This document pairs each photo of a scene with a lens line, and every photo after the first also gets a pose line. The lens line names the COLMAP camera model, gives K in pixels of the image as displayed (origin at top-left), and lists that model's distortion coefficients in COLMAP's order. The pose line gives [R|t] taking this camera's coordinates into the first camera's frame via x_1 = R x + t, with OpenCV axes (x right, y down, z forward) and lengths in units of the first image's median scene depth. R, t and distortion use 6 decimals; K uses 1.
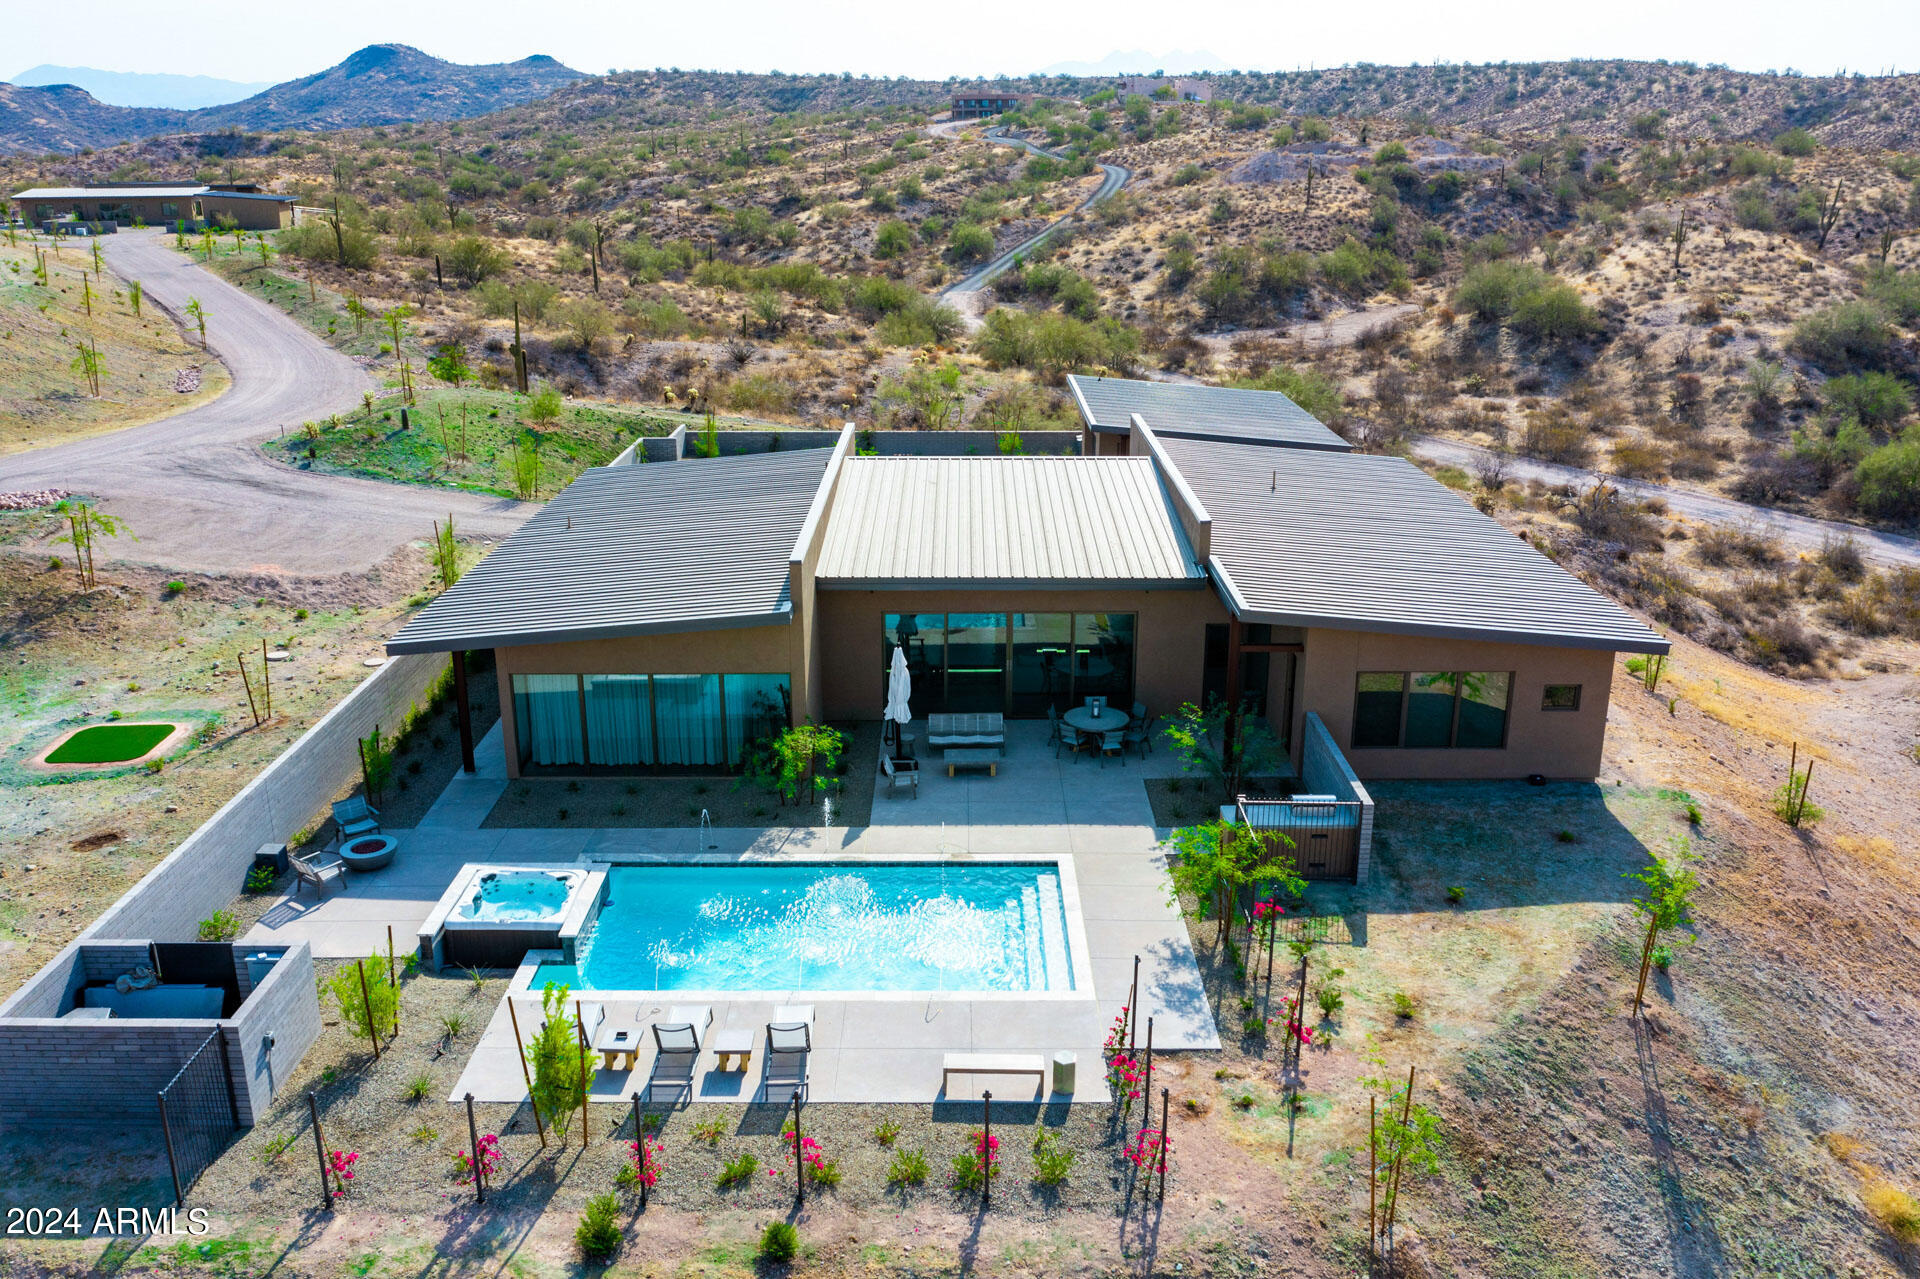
lens RADIAL K [[1511.6, 0, 959.5], [0, 1511.6, 627.4], [0, 0, 1]] dist [-0.019779, 0.004546]
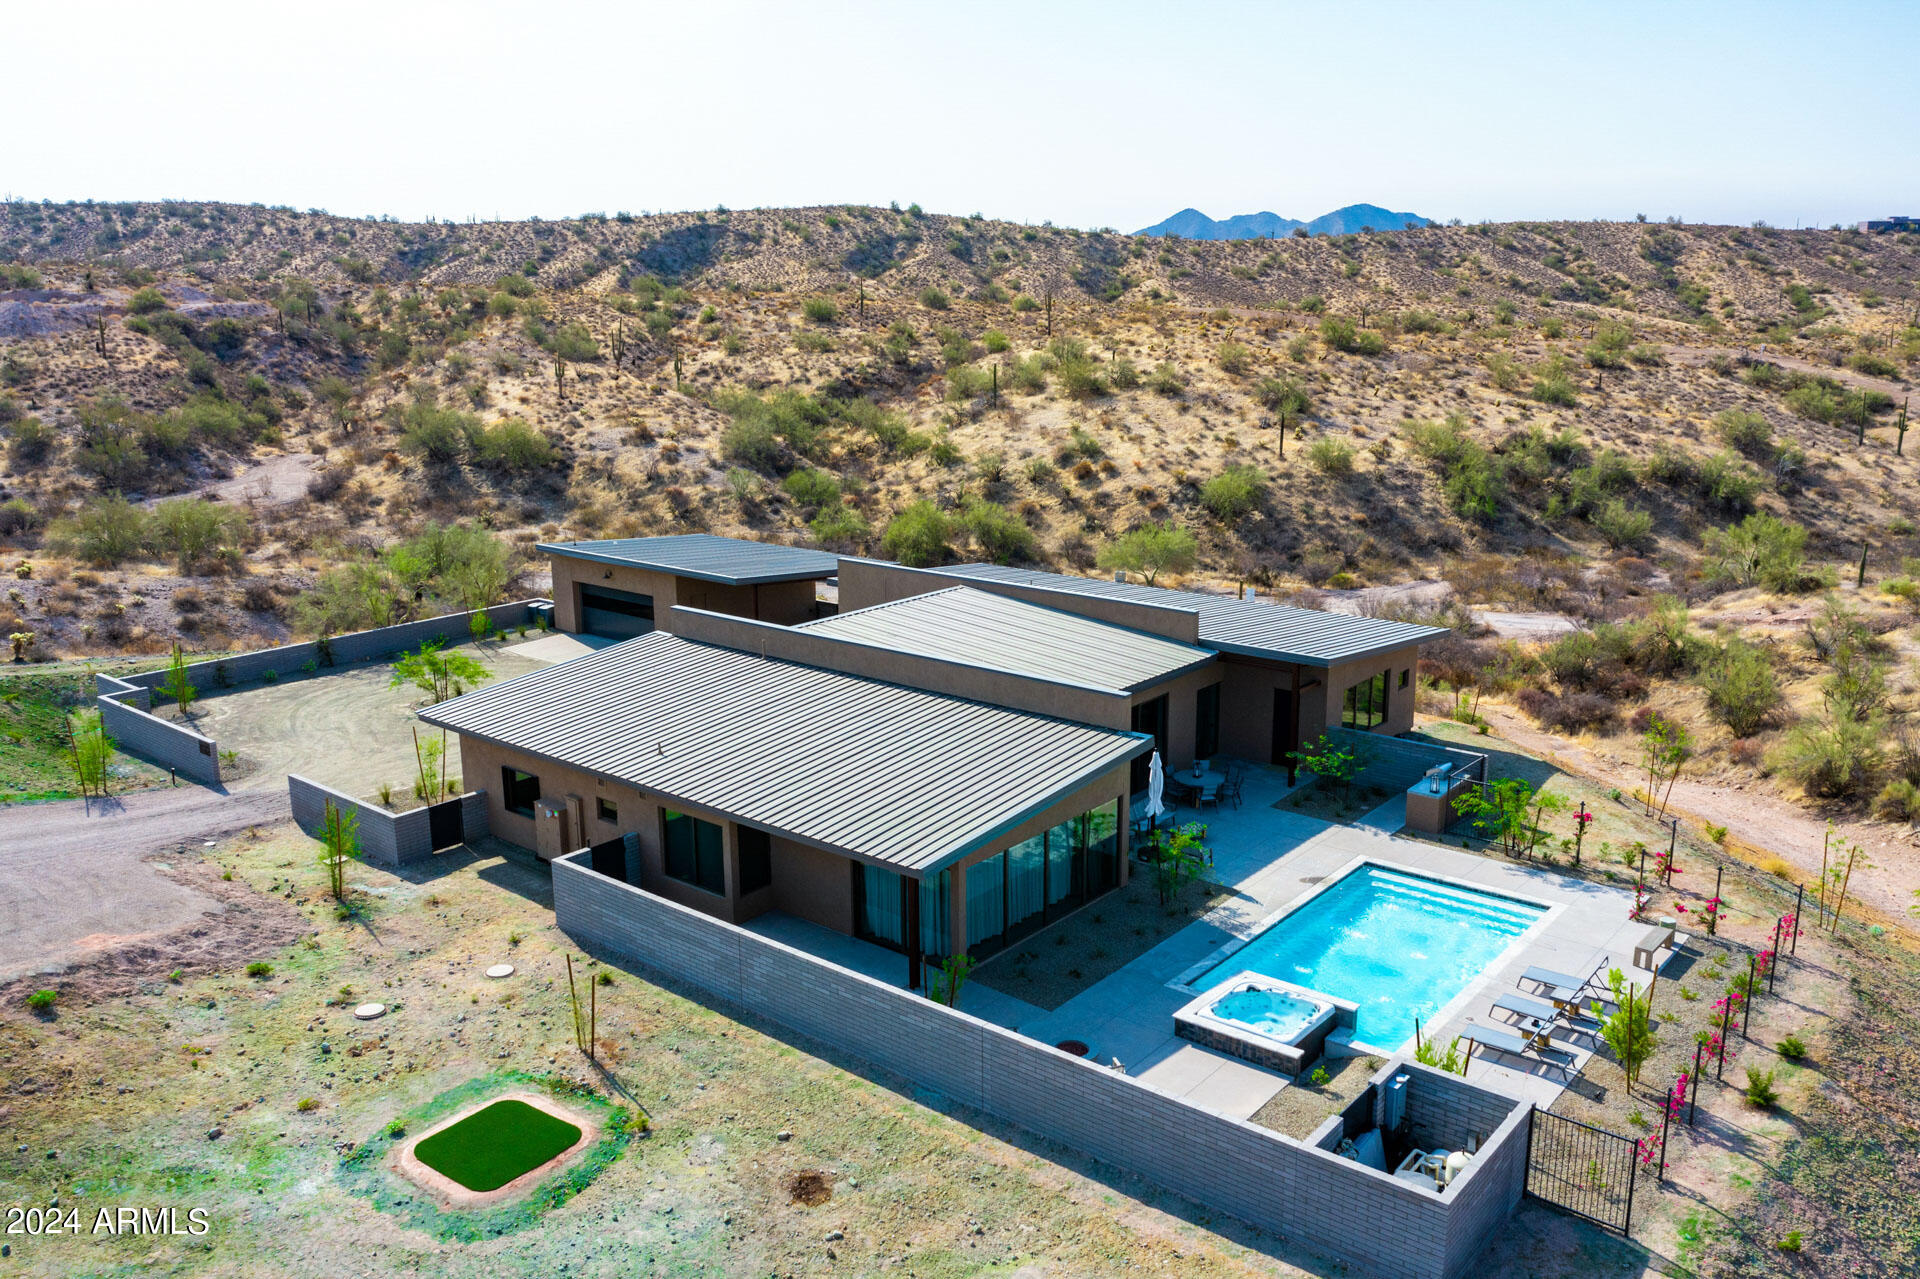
lens RADIAL K [[1511.6, 0, 959.5], [0, 1511.6, 627.4], [0, 0, 1]] dist [-0.019779, 0.004546]
pose [[0.635871, -0.175293, 0.751625, -0.230577], [0.237959, 0.970950, 0.025132, -0.033759], [-0.734196, 0.162876, 0.659111, 0.071357]]
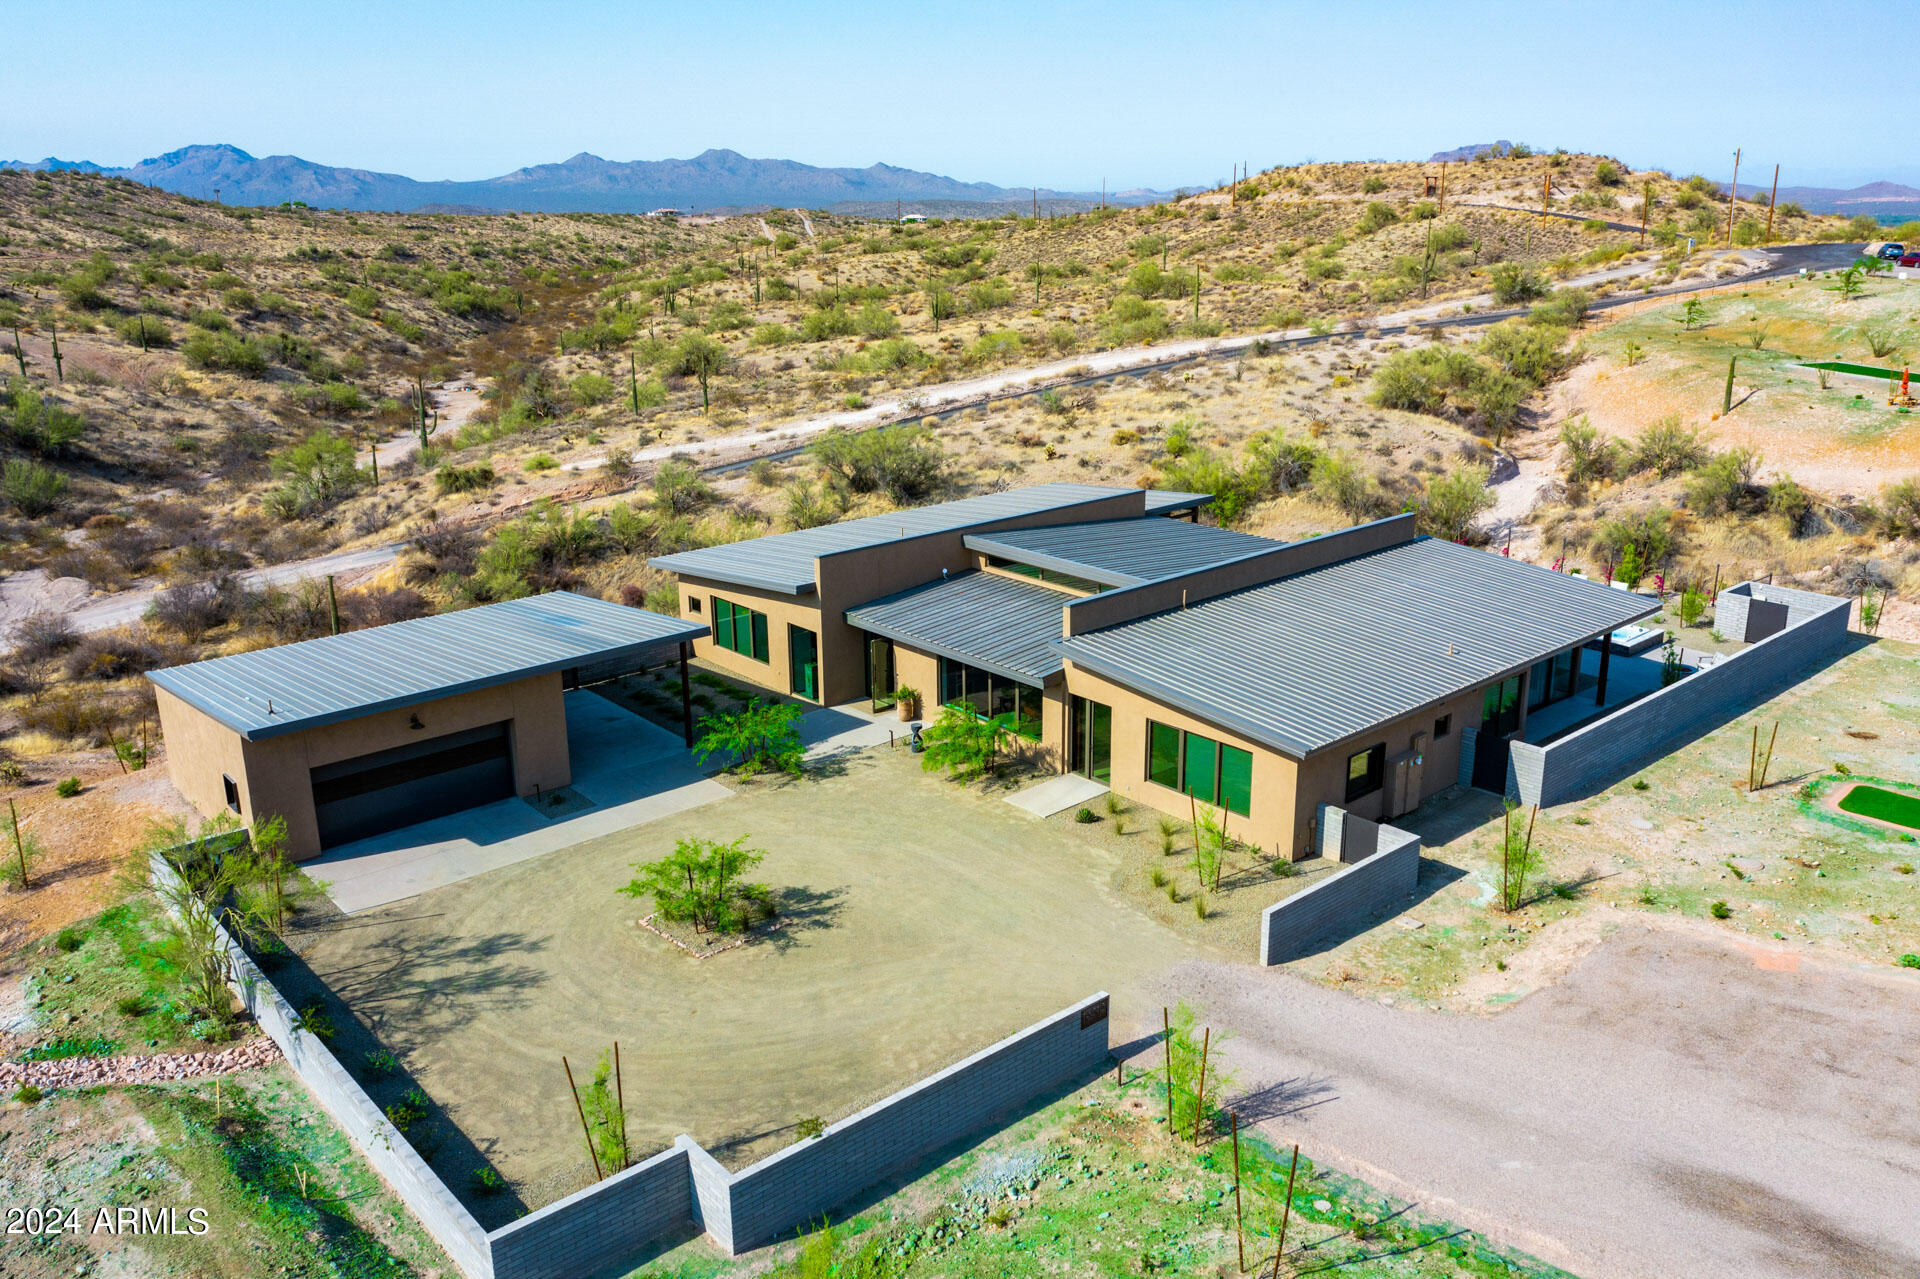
lens RADIAL K [[1511.6, 0, 959.5], [0, 1511.6, 627.4], [0, 0, 1]] dist [-0.019779, 0.004546]
pose [[-0.663244, -0.205386, 0.719669, -0.216264], [0.234232, 0.856330, 0.460255, -0.176822], [-0.710804, 0.473831, -0.519848, 0.496222]]
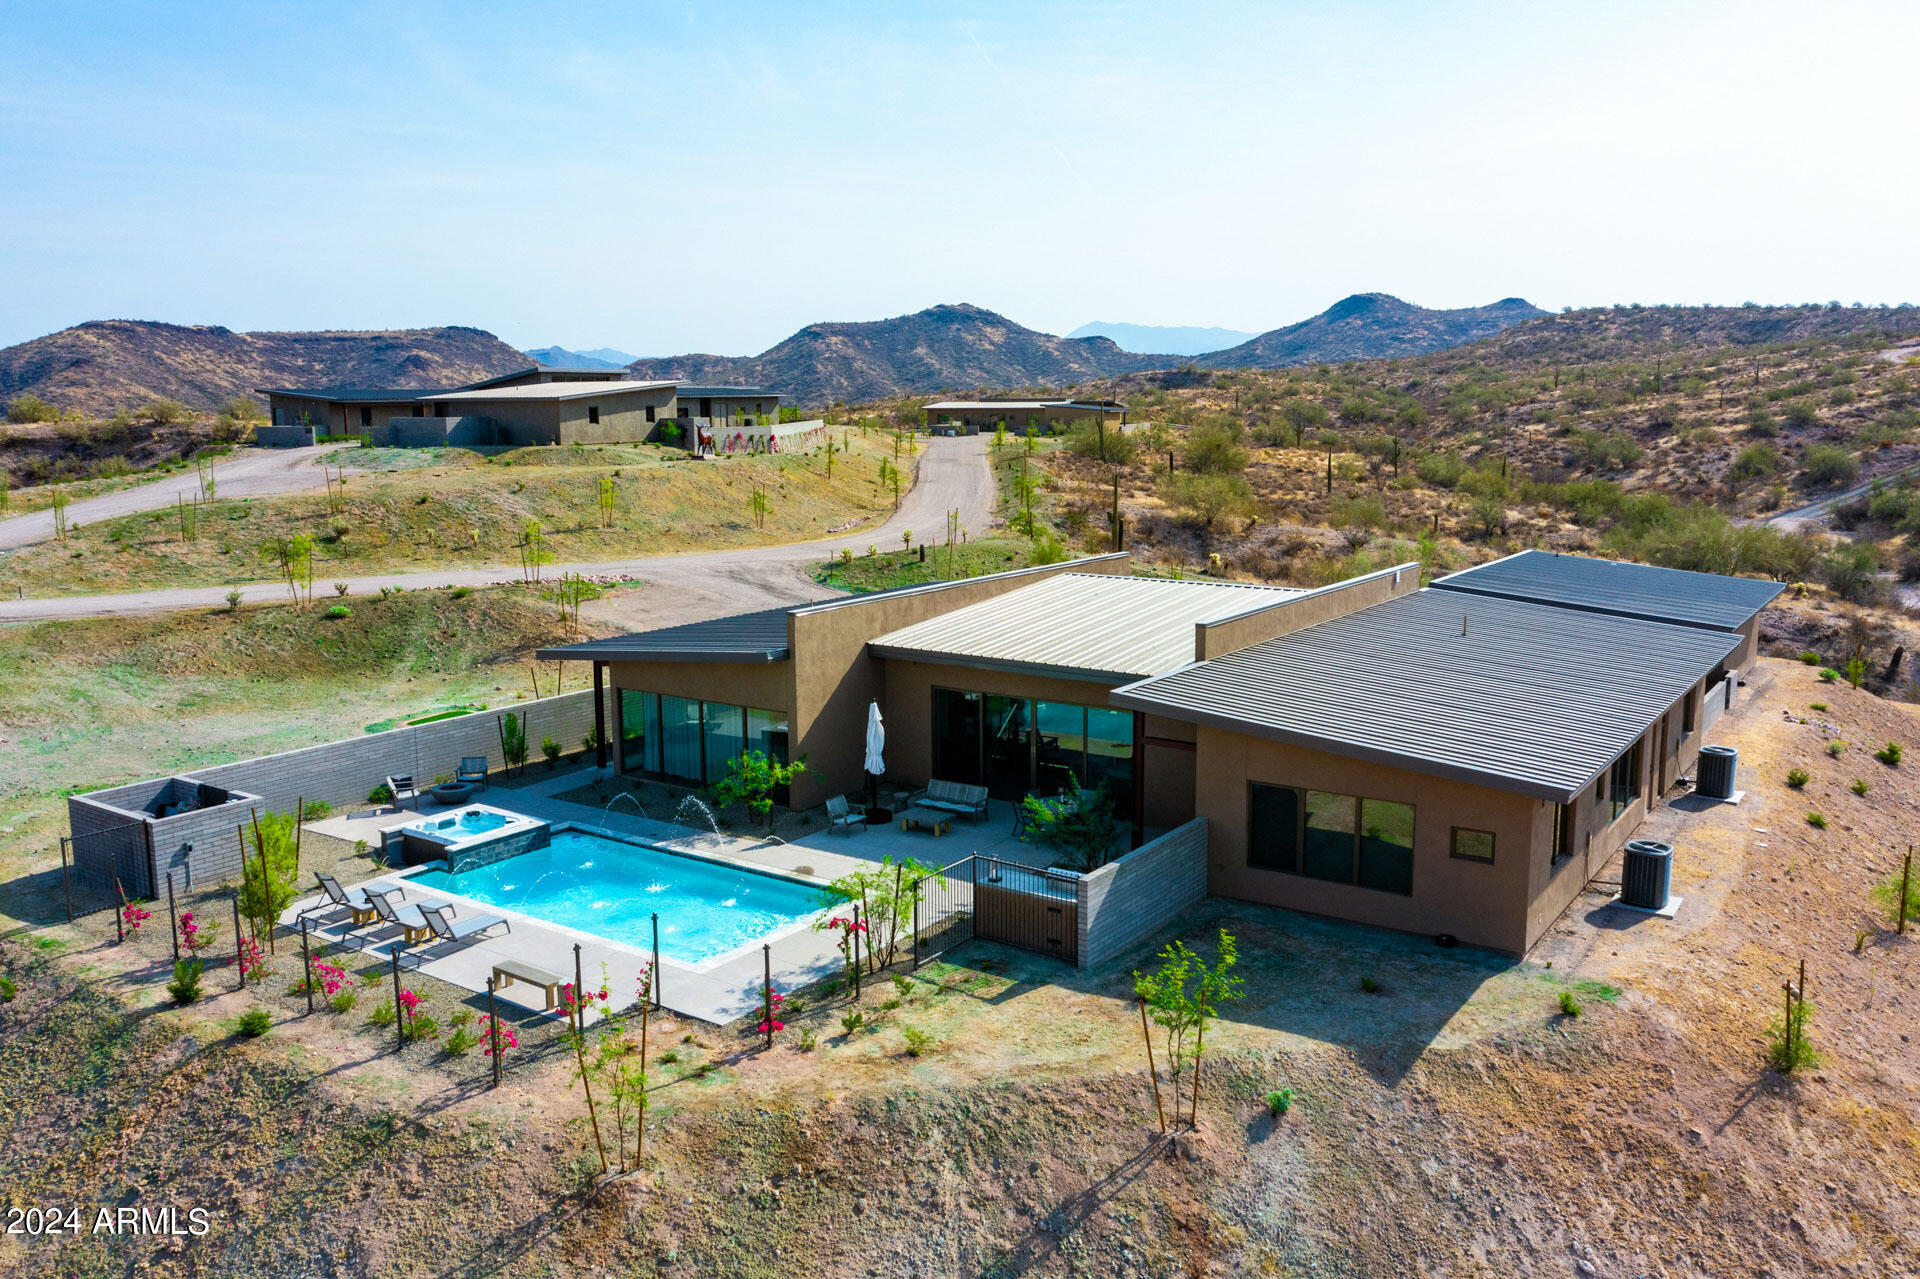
lens RADIAL K [[1511.6, 0, 959.5], [0, 1511.6, 627.4], [0, 0, 1]] dist [-0.019779, 0.004546]
pose [[0.818913, 0.081251, -0.568137, 0.143840], [-0.166097, 0.981117, -0.099100, 0.013185], [0.549357, 0.175520, 0.816946, 0.028139]]
